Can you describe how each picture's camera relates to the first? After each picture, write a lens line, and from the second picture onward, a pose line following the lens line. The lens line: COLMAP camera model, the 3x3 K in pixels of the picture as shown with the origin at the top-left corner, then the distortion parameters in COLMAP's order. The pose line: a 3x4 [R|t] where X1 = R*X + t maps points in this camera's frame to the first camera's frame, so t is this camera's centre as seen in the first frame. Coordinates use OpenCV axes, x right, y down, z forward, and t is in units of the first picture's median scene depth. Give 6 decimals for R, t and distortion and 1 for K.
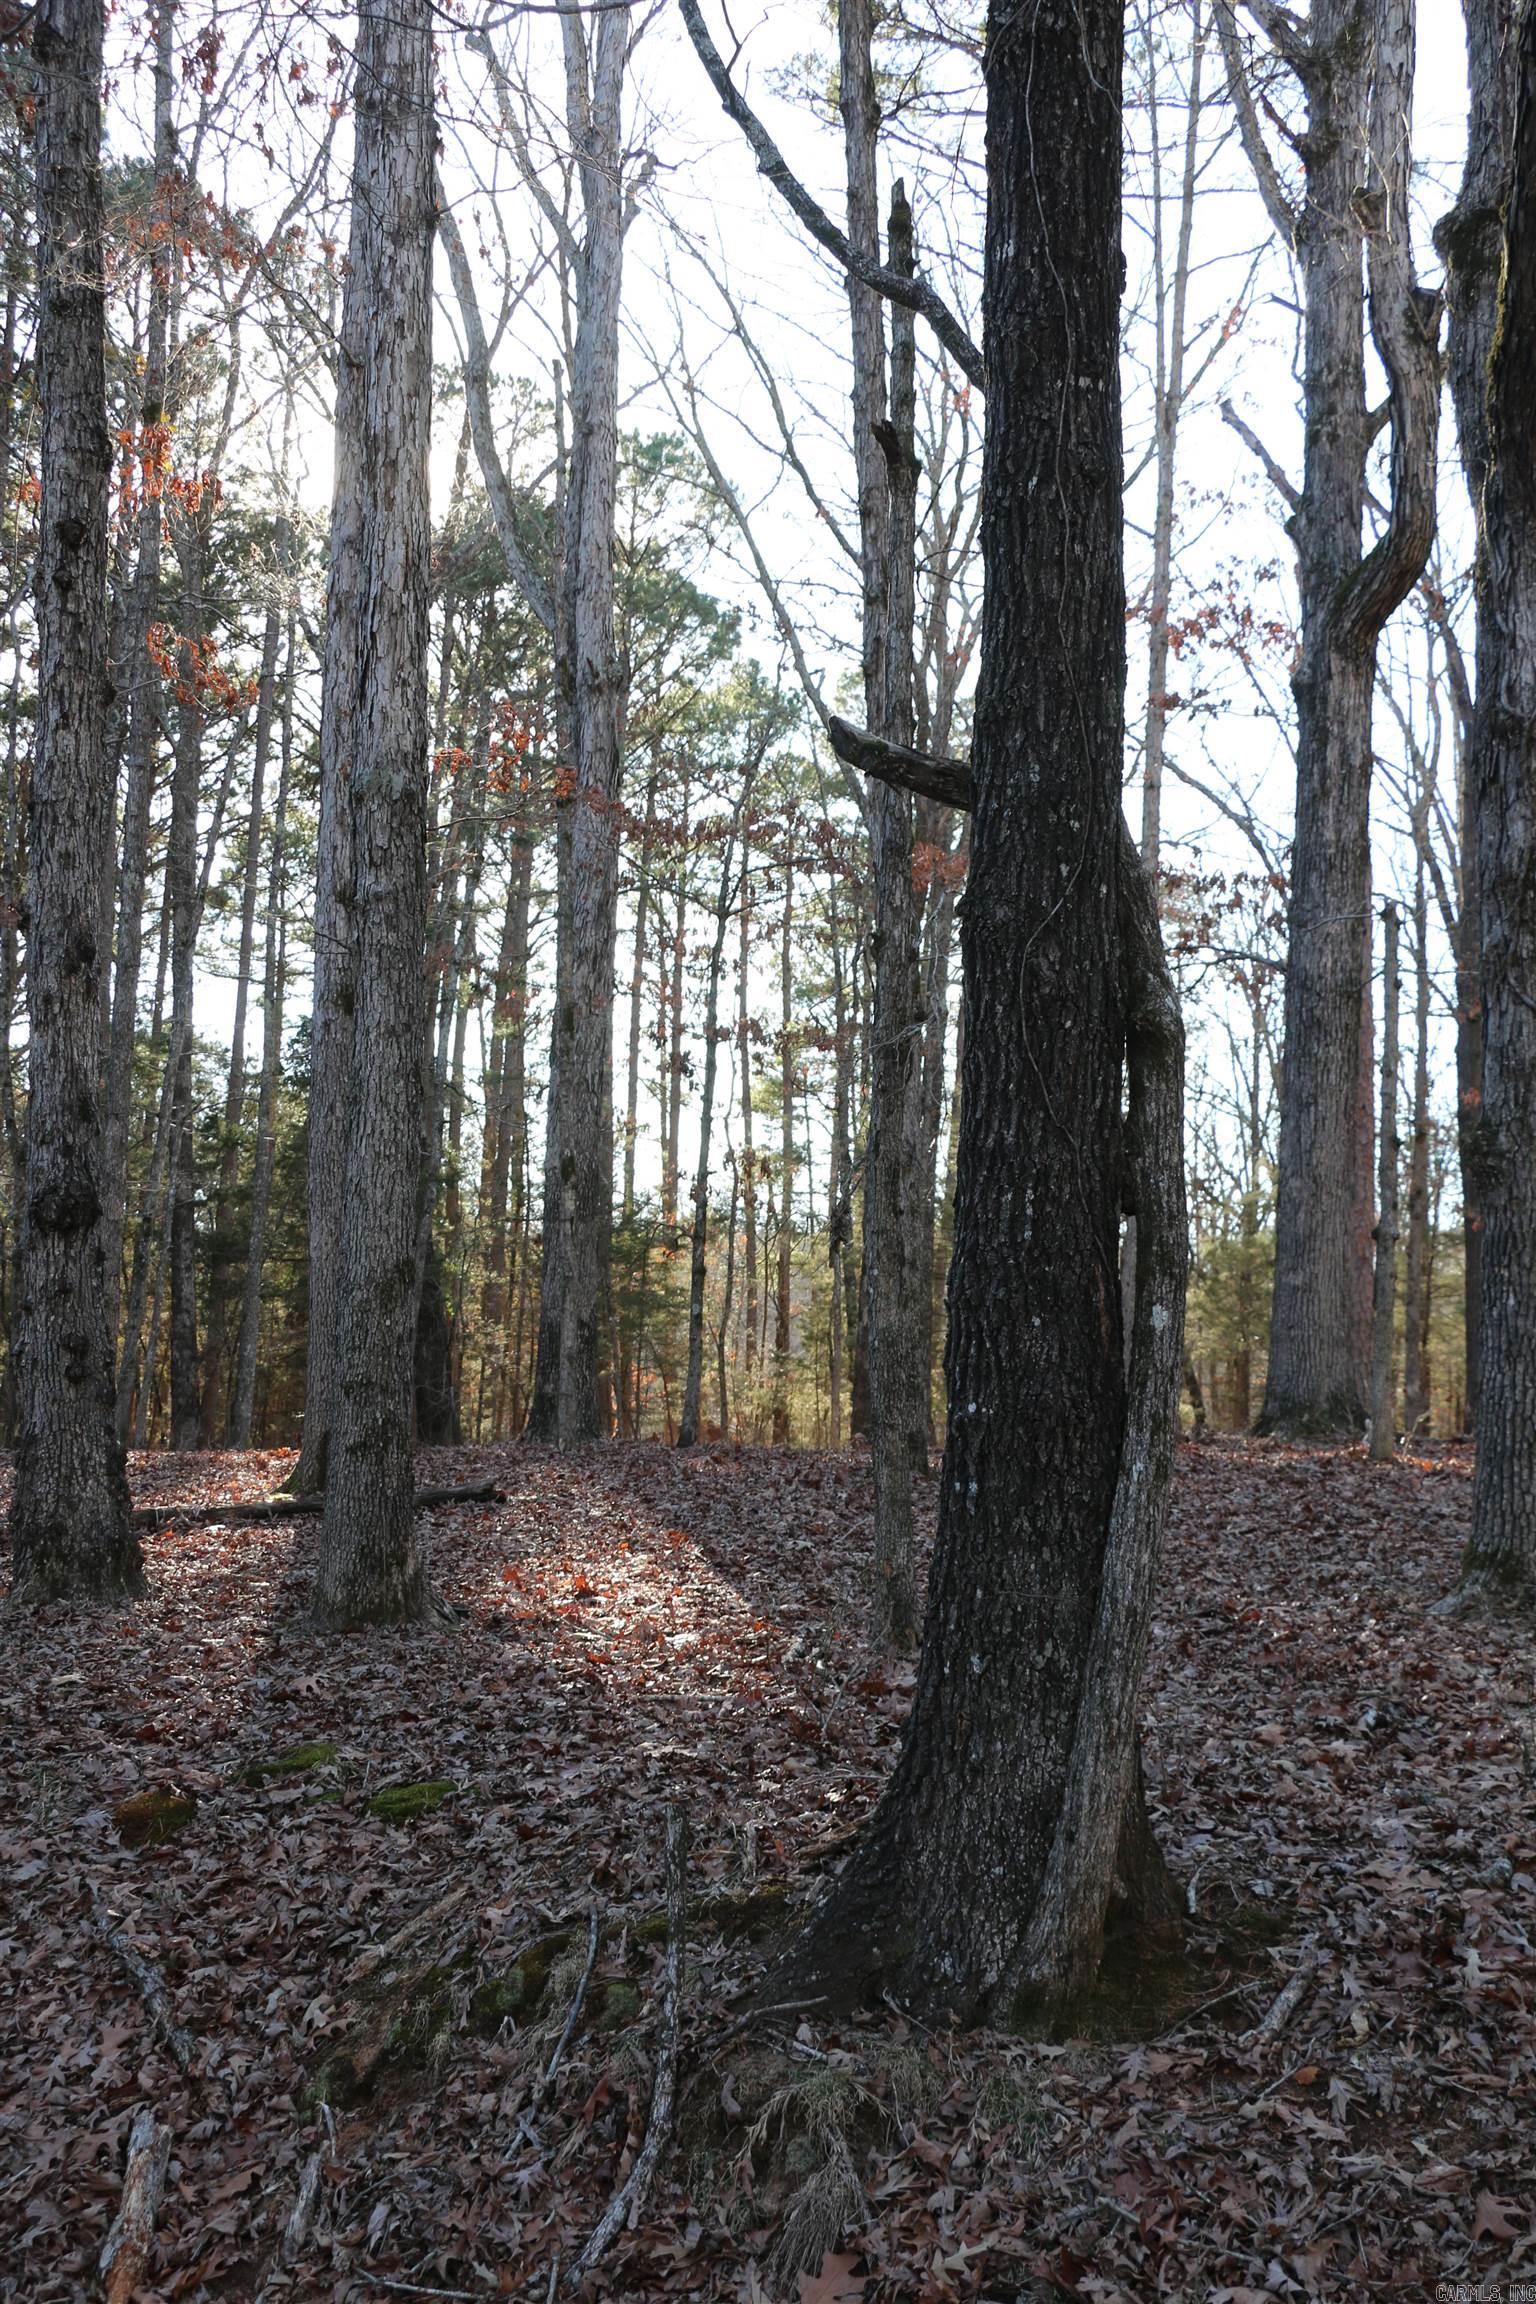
lens RADIAL K [[2533.6, 0, 775.9], [0, 2533.6, 1164.2], [0, 0, 1]] dist [-0.082076, 0.311037]
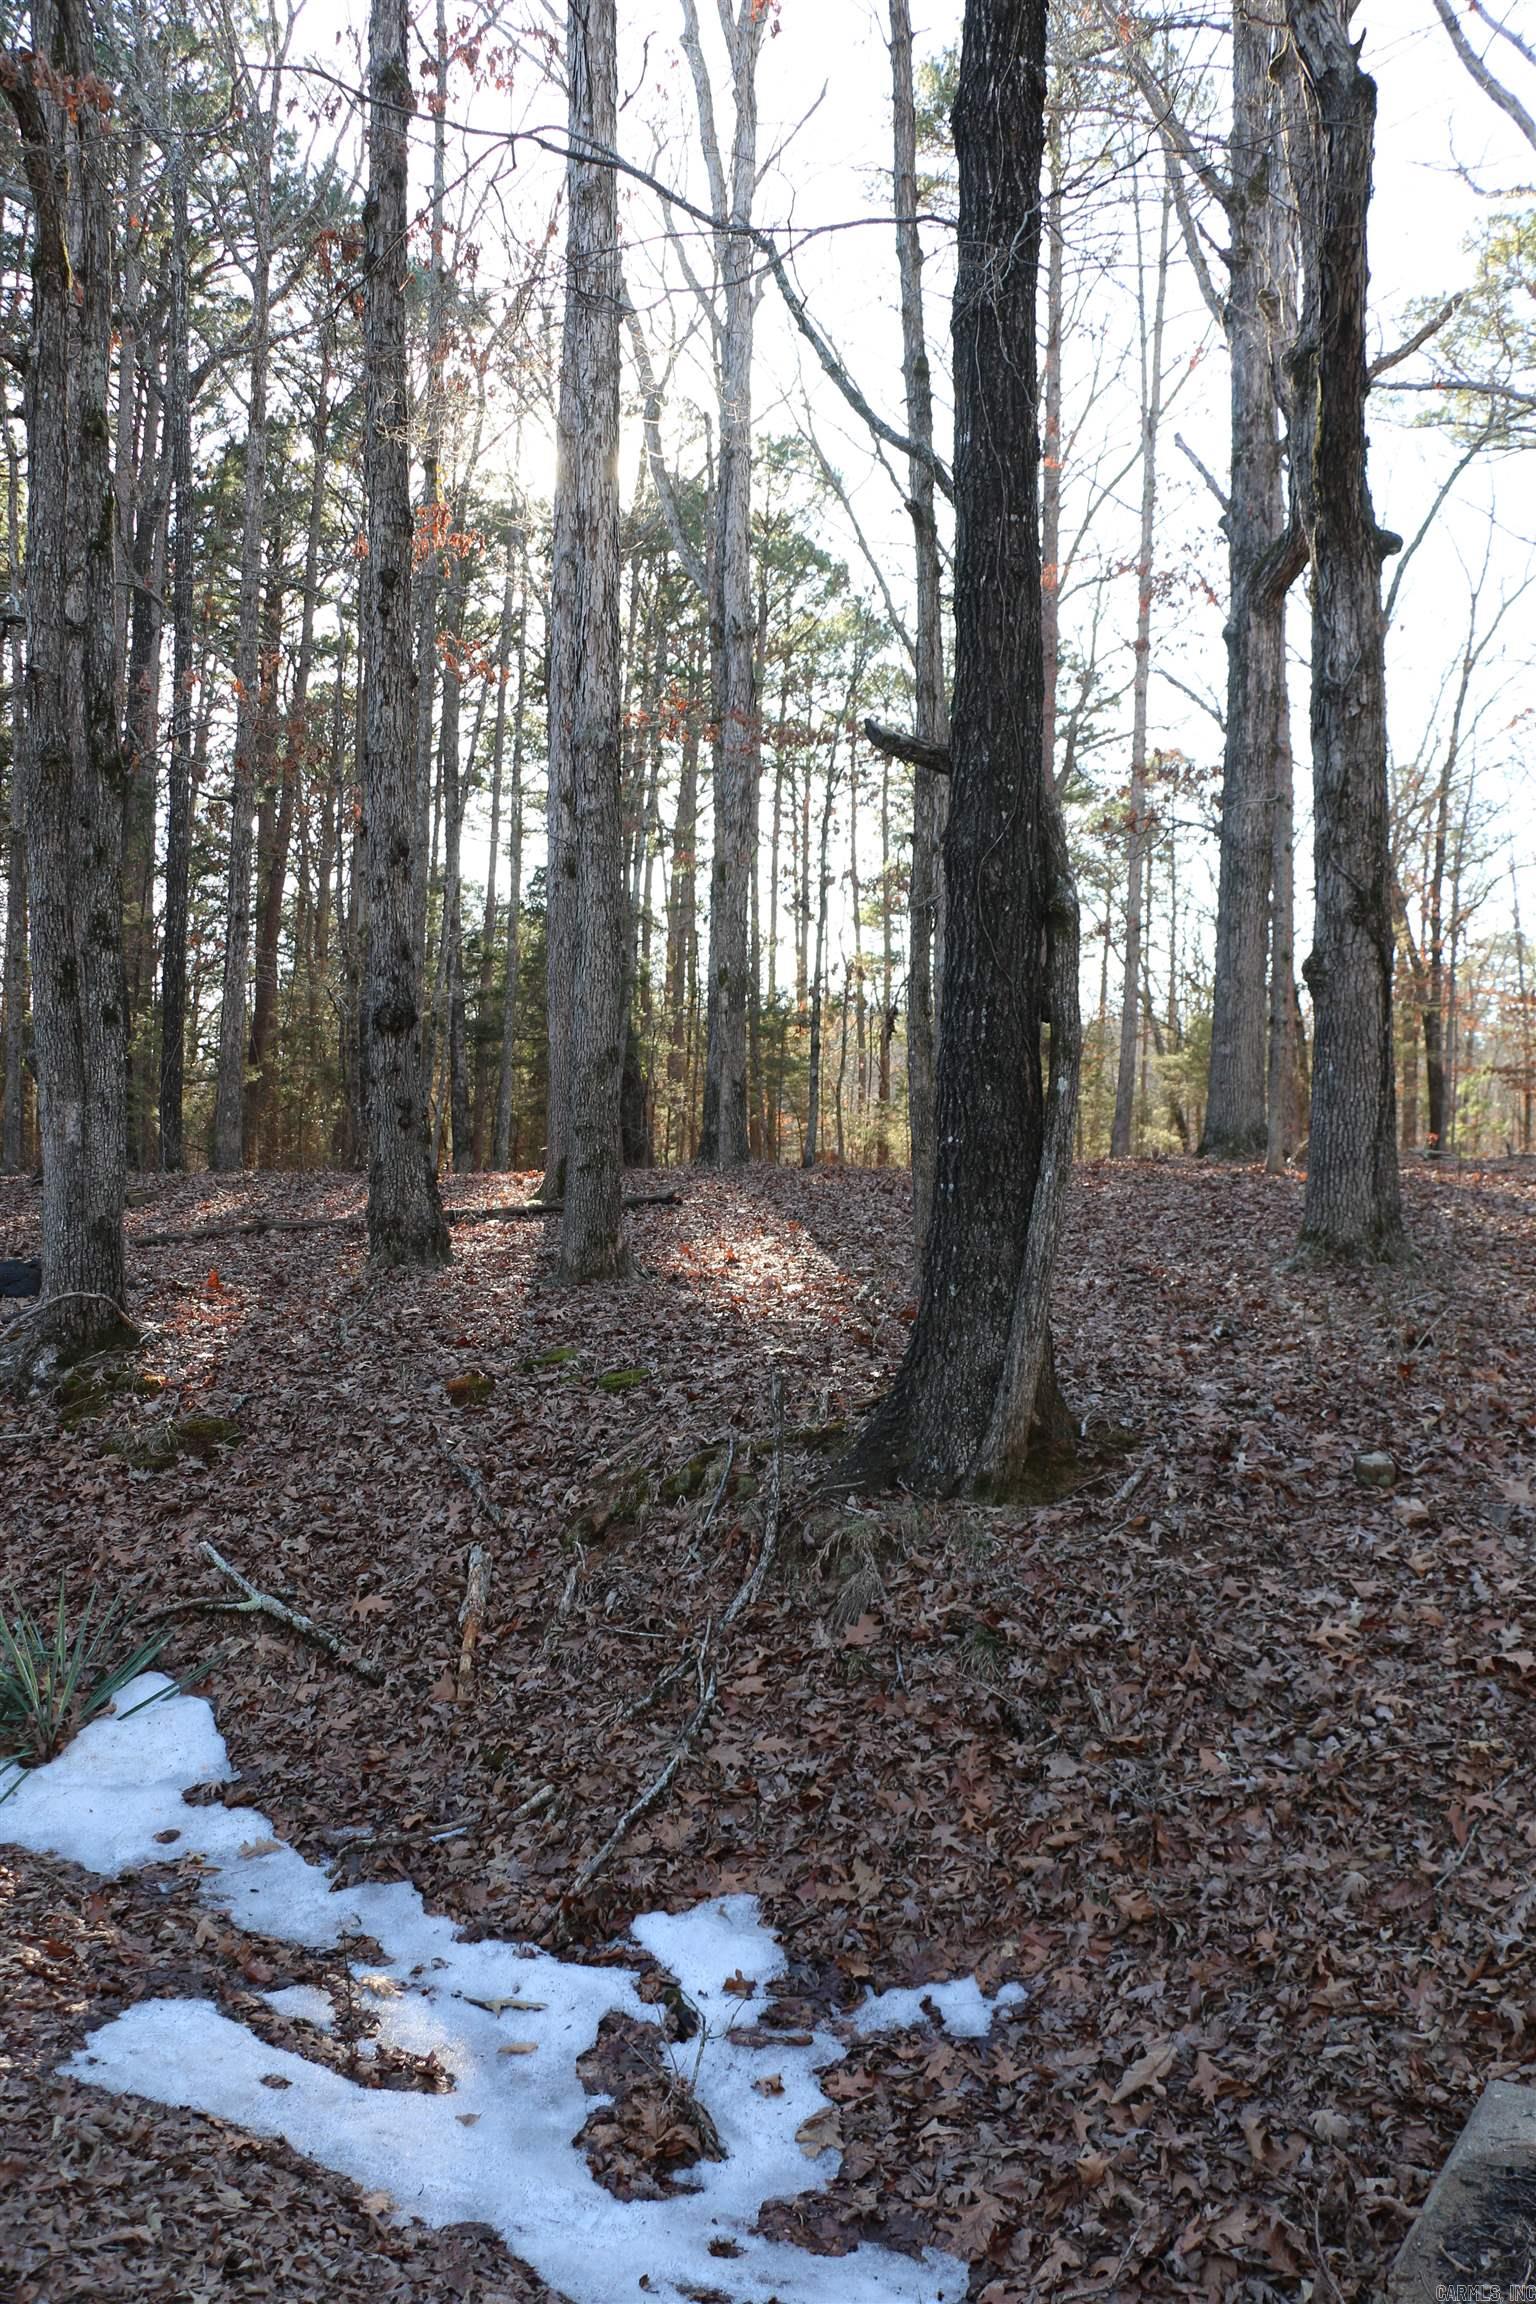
lens RADIAL K [[1861.9, 0, 768.0], [0, 1861.9, 1152.0], [0, 0, 1]] dist [-0.185604, 0.155704]
pose [[0.998004, -0.007353, -0.062714, 0.019454], [0.013701, 0.994751, 0.101406, -0.012593], [0.061639, -0.102063, 0.992866, -0.131708]]
